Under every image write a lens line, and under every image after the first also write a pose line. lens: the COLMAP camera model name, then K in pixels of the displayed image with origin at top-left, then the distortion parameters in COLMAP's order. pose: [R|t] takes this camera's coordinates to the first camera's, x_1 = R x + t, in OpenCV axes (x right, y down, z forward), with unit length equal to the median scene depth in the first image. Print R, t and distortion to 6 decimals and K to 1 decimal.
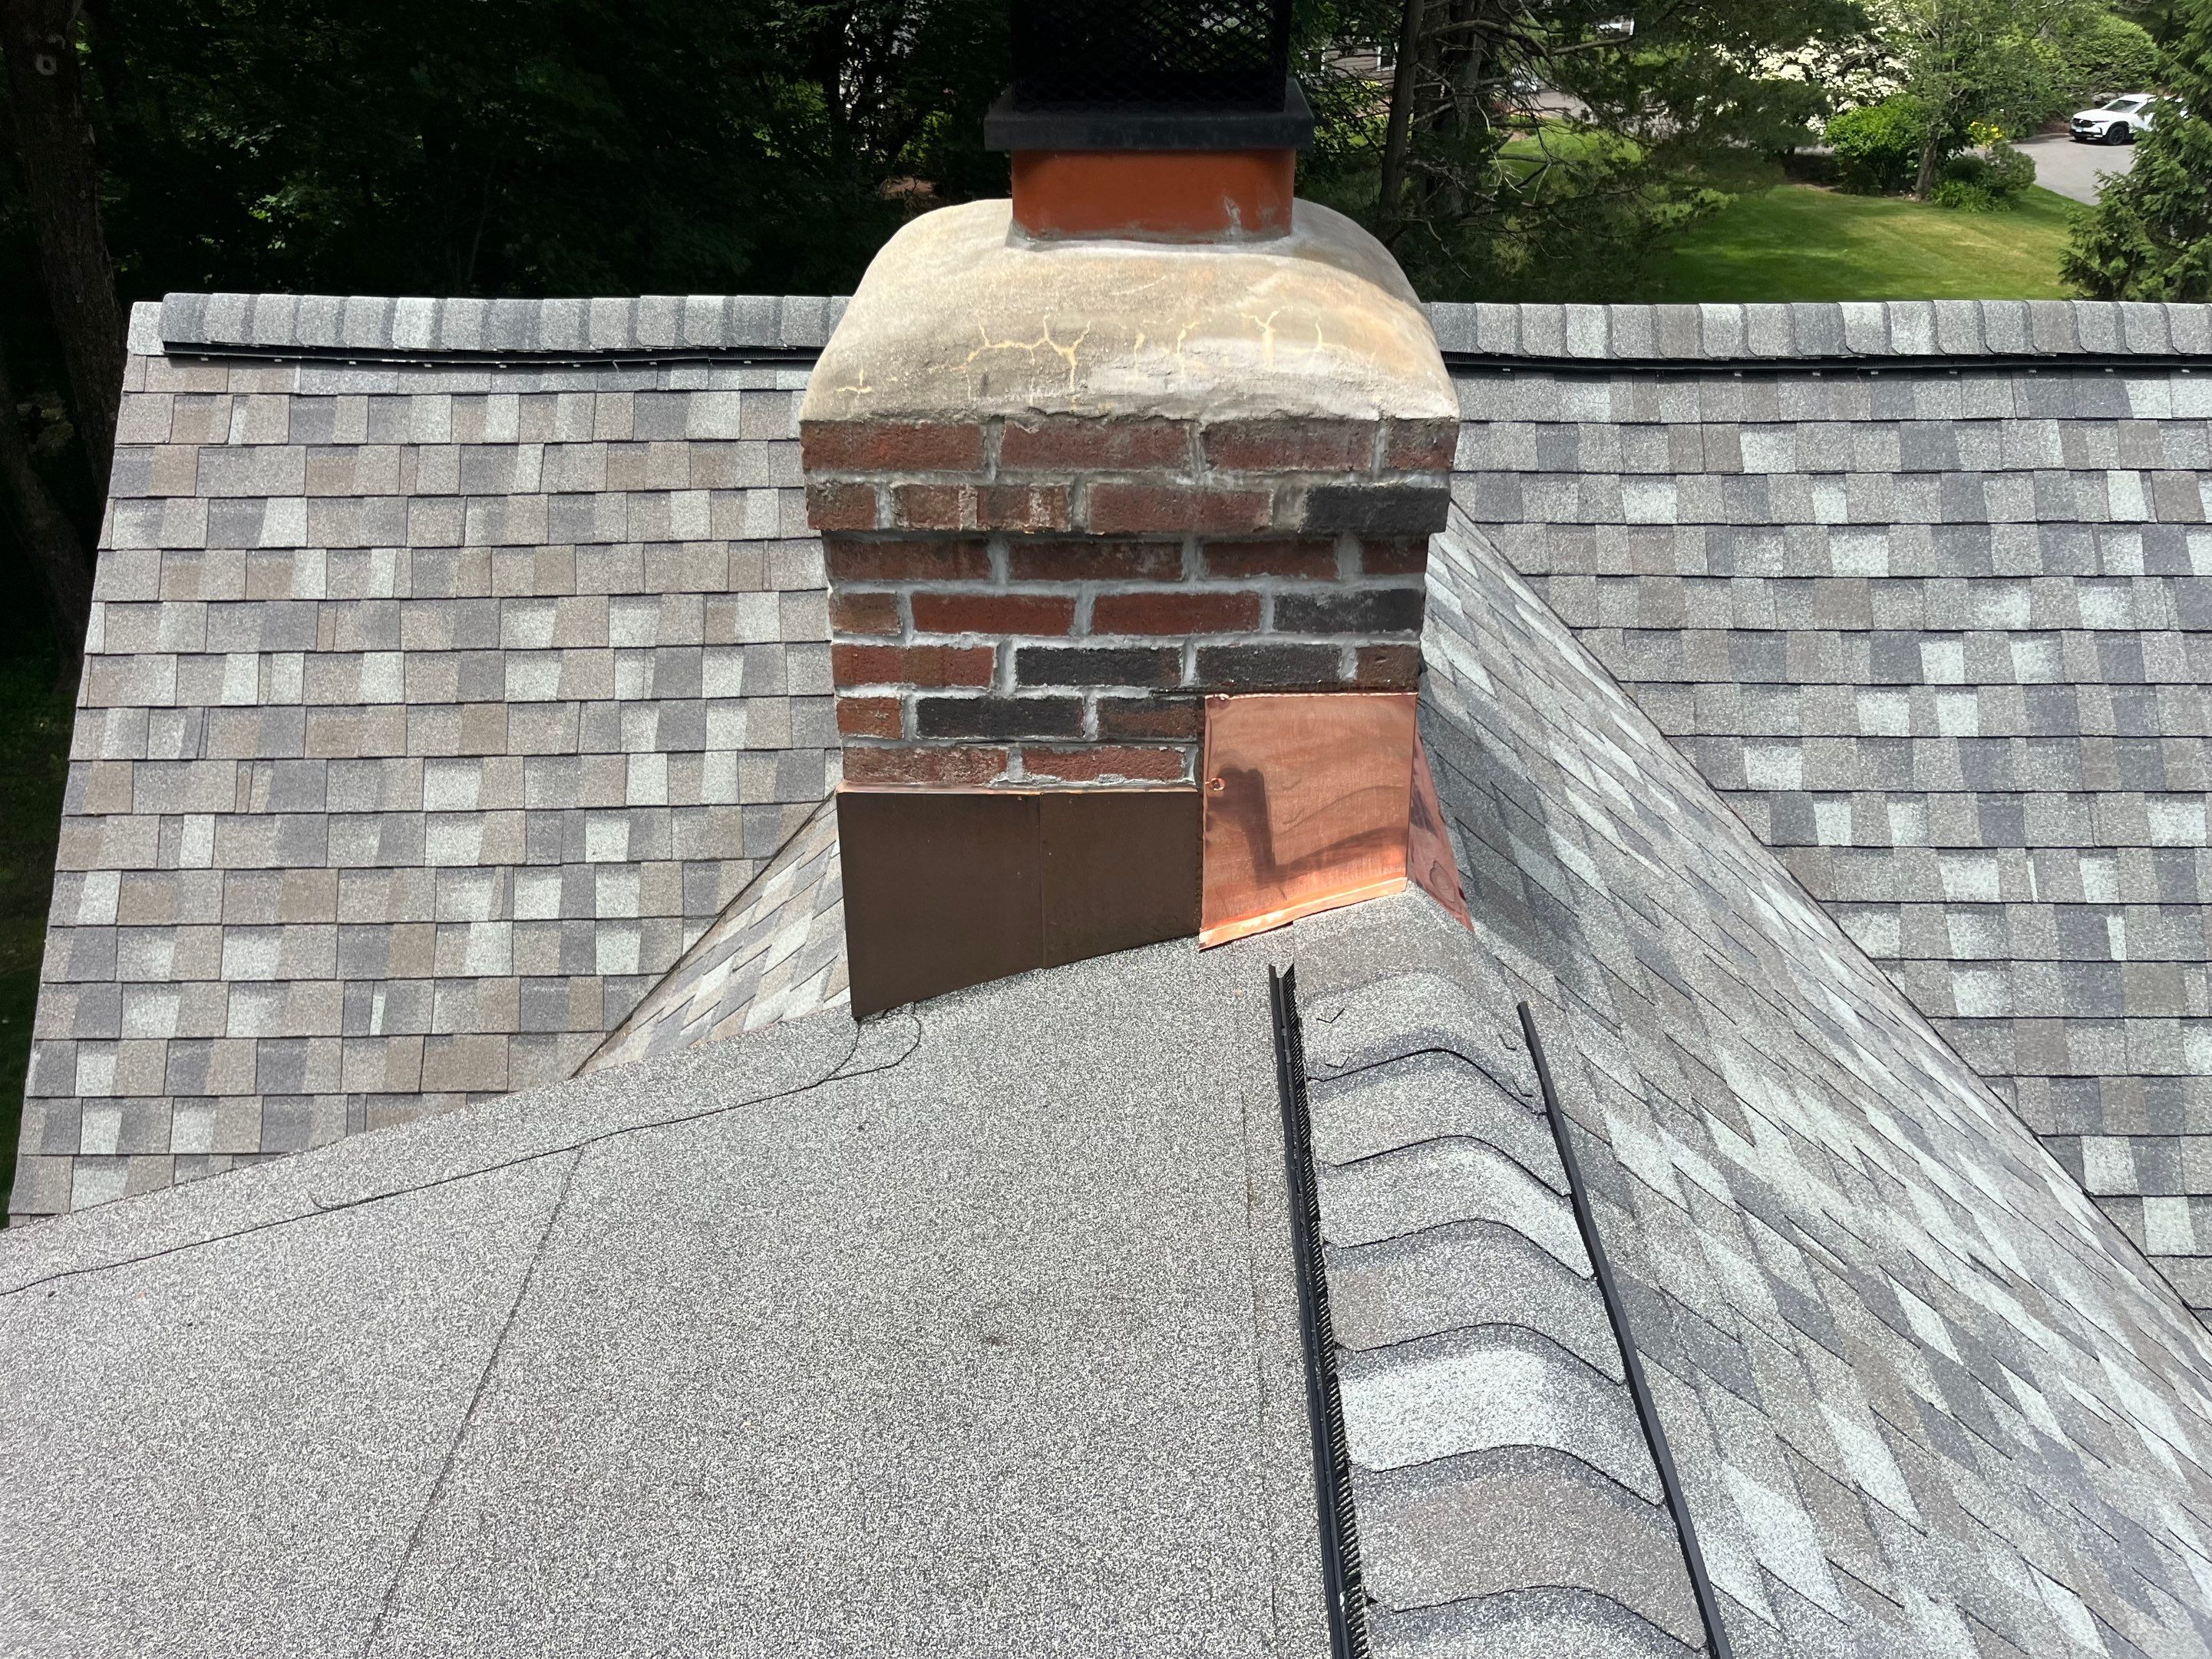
lens RADIAL K [[1605.2, 0, 1104.8], [0, 1605.2, 831.3], [0, 0, 1]] dist [0.062282, -0.094882]
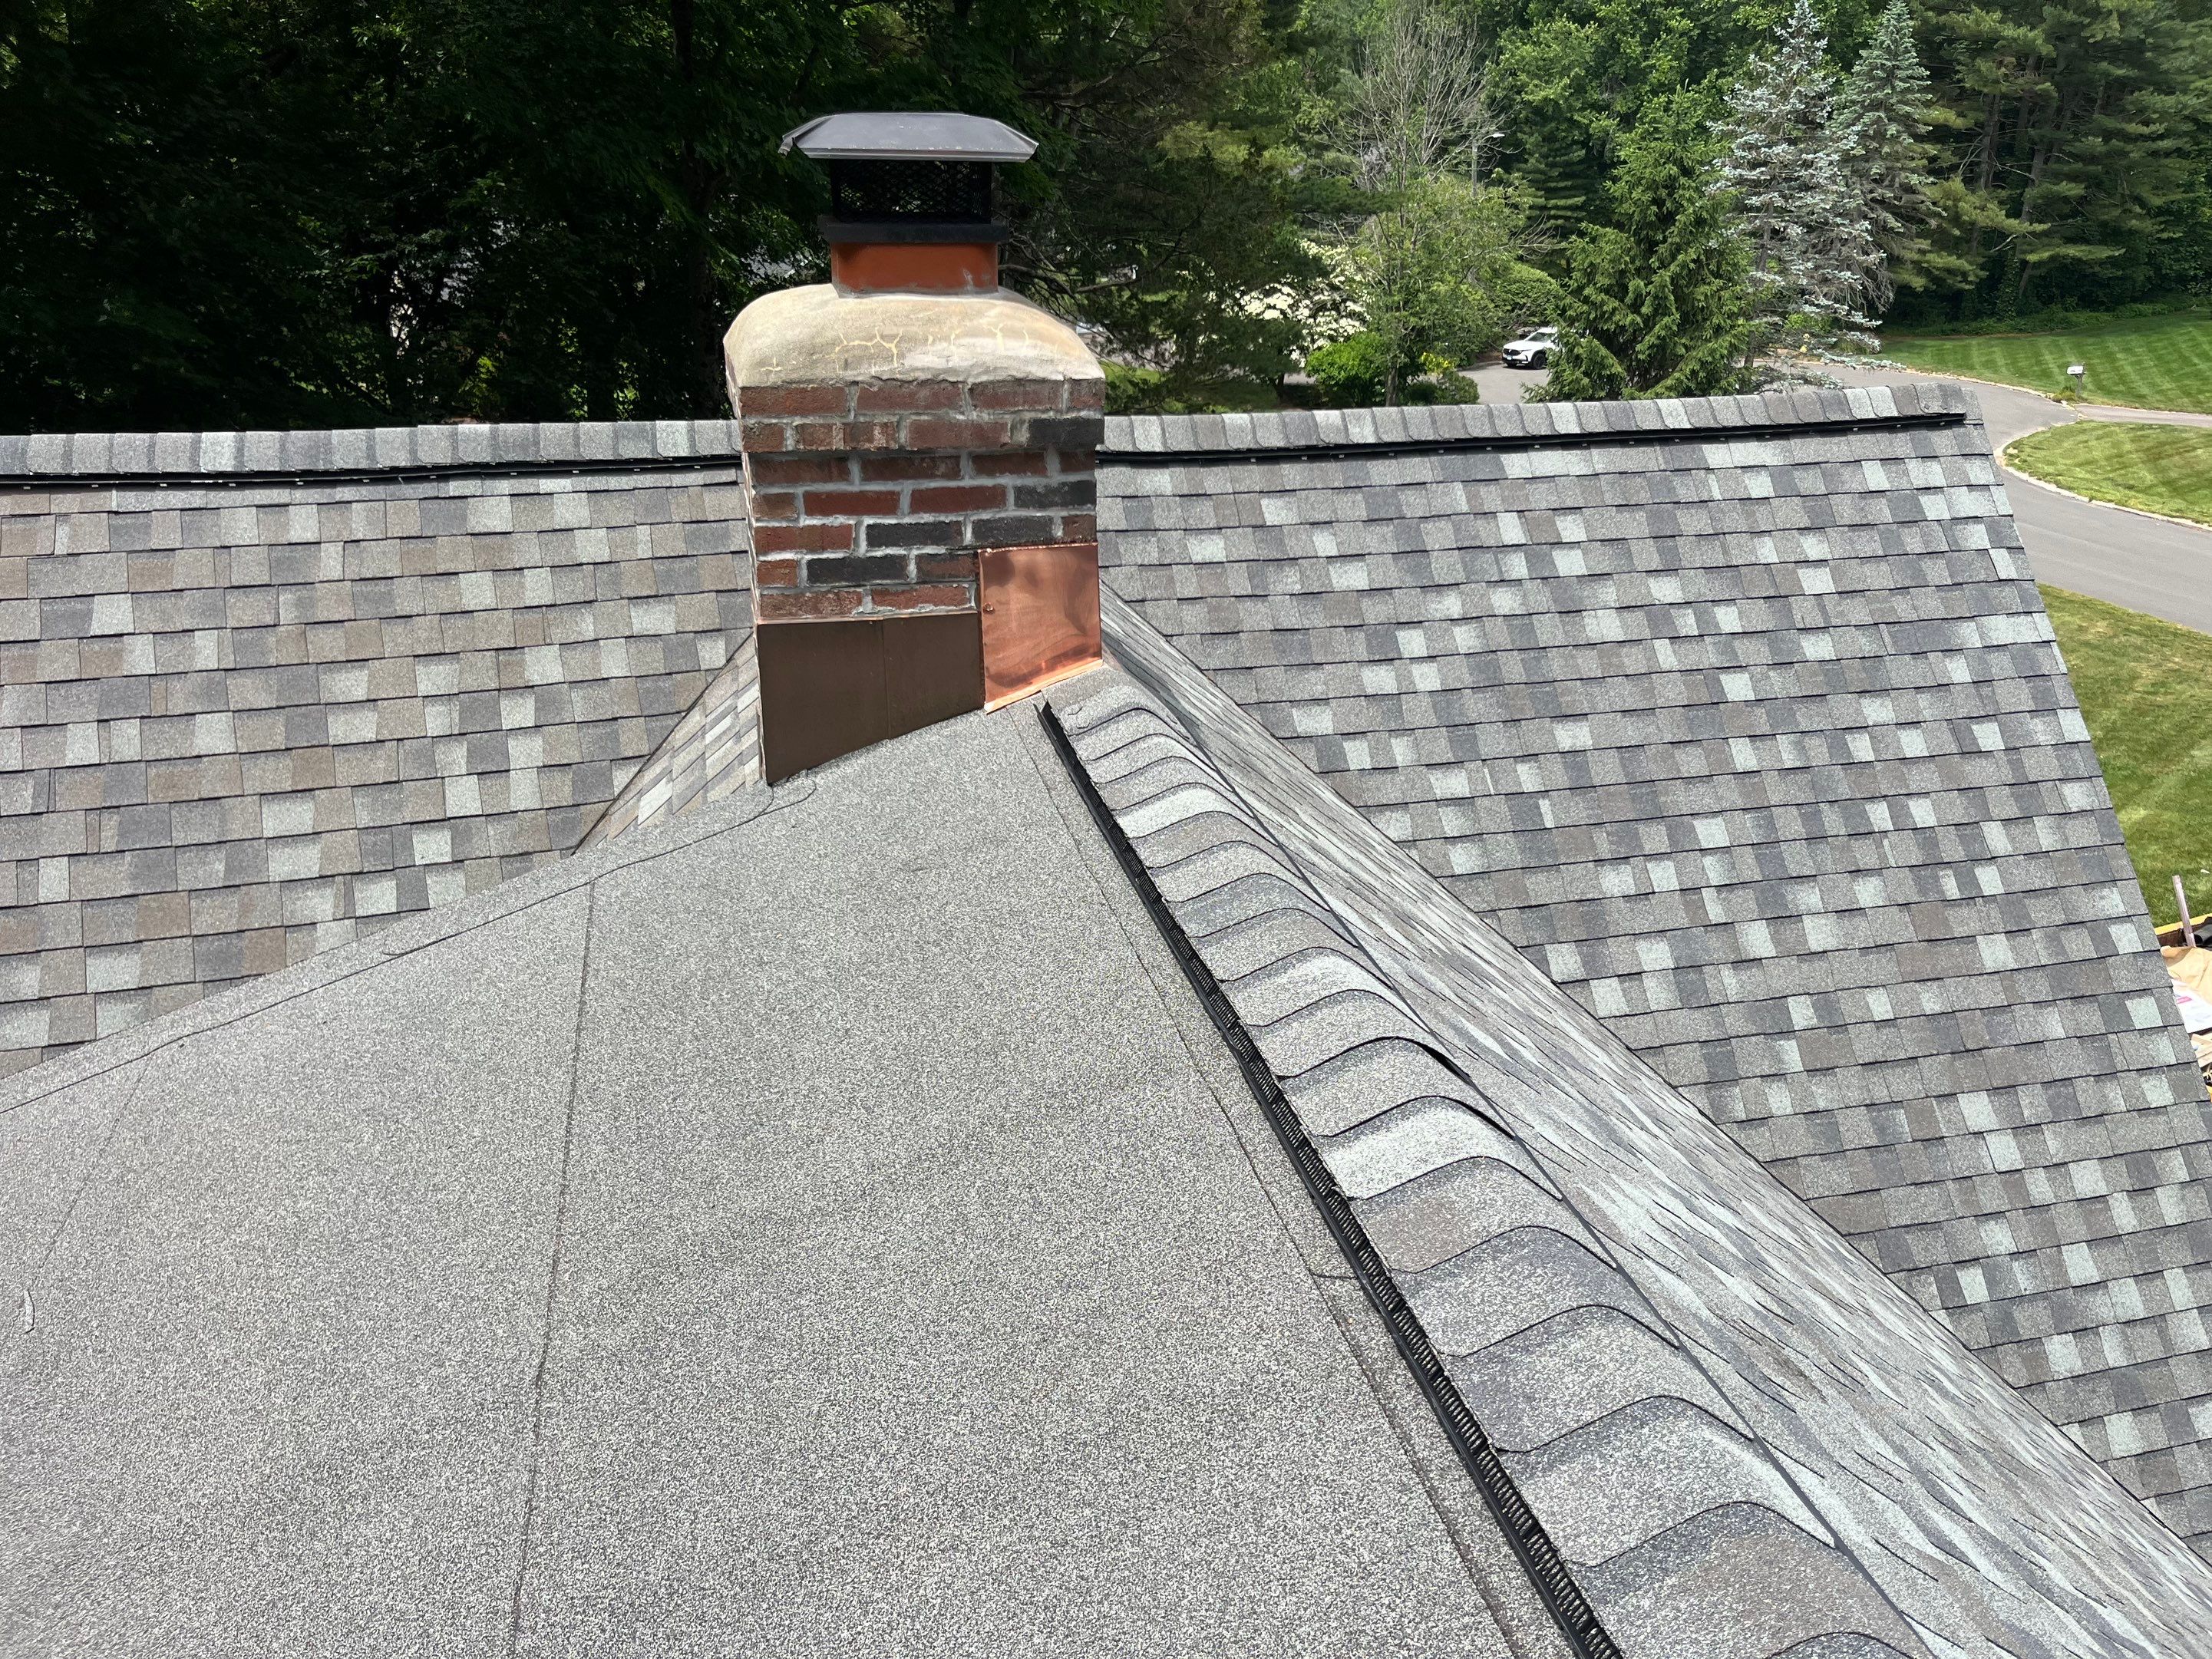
lens RADIAL K [[1675.8, 0, 1113.2], [0, 1675.8, 855.2], [0, 0, 1]] dist [0.058652, -0.078791]
pose [[0.962645, -0.088536, 0.255882, -0.140288], [0.123560, 0.984535, -0.124189, 0.233745], [-0.240929, 0.151166, 0.958698, -0.344276]]
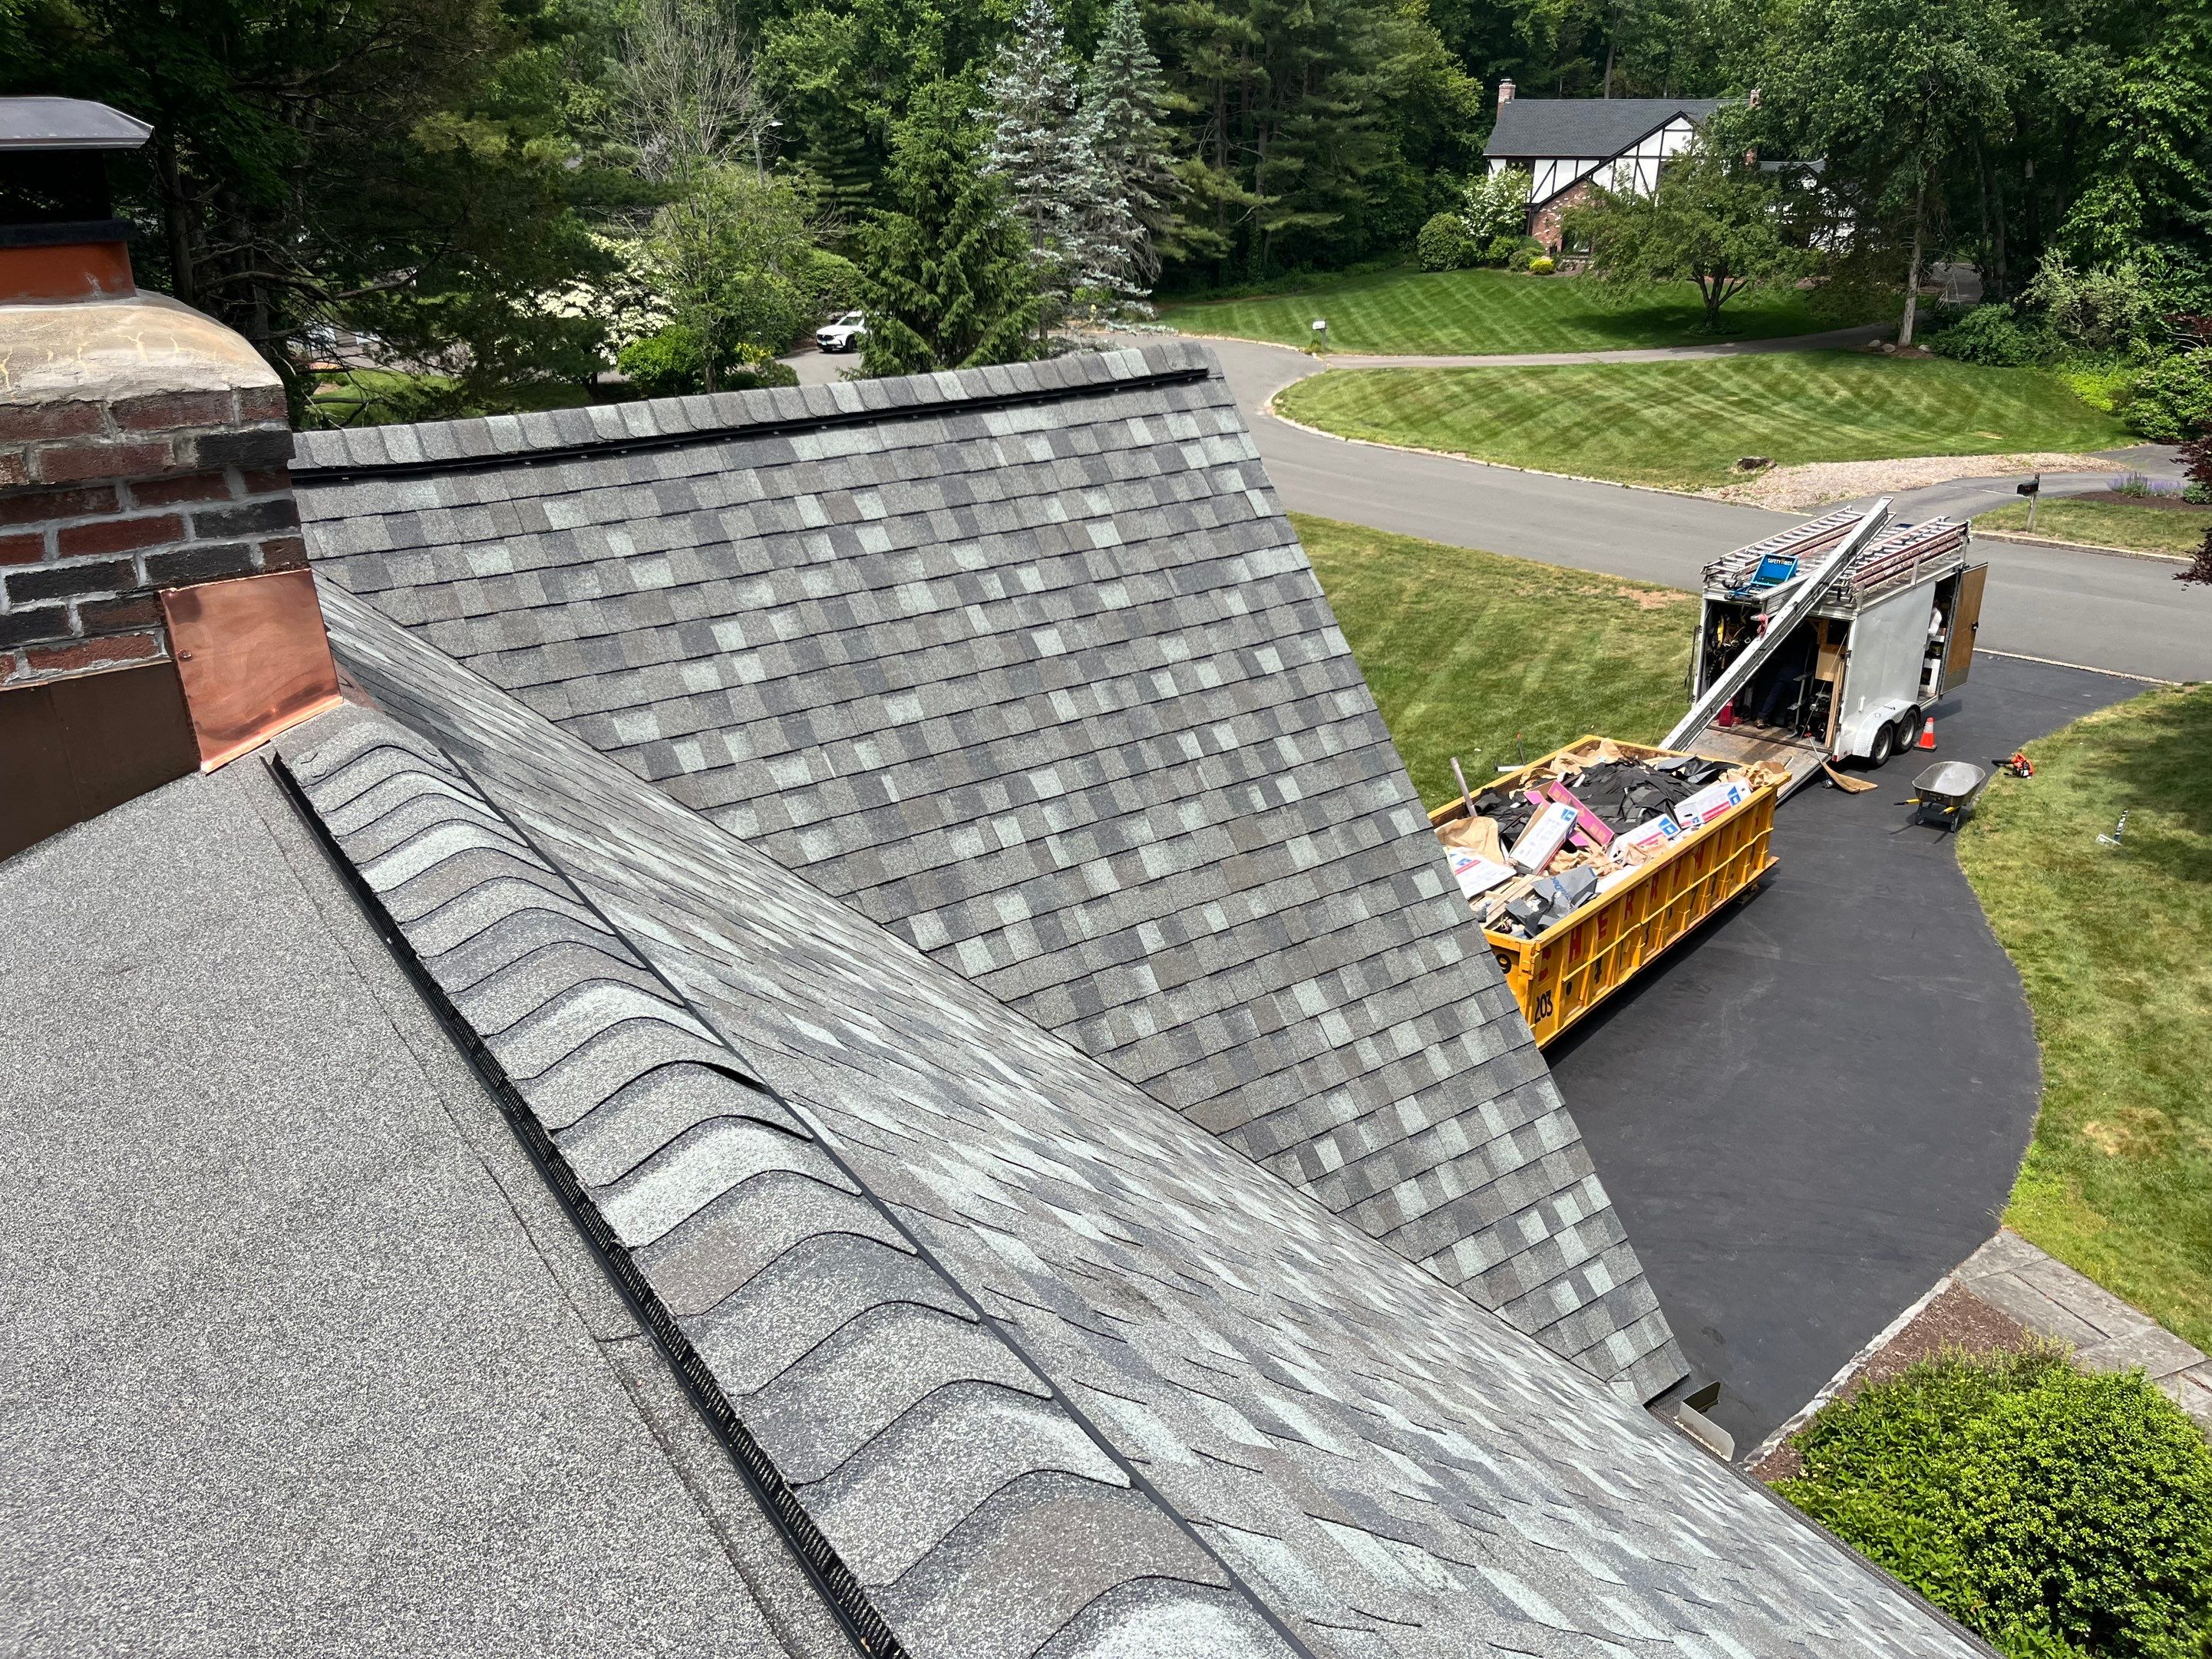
lens RADIAL K [[1668.8, 0, 1093.0], [0, 1668.8, 836.9], [0, 0, 1]] dist [0.068562, -0.097845]
pose [[0.799182, -0.231161, 0.554863, -0.081577], [0.311751, 0.948639, -0.053811, 0.238011], [-0.513925, 0.215984, 0.830200, -0.338758]]
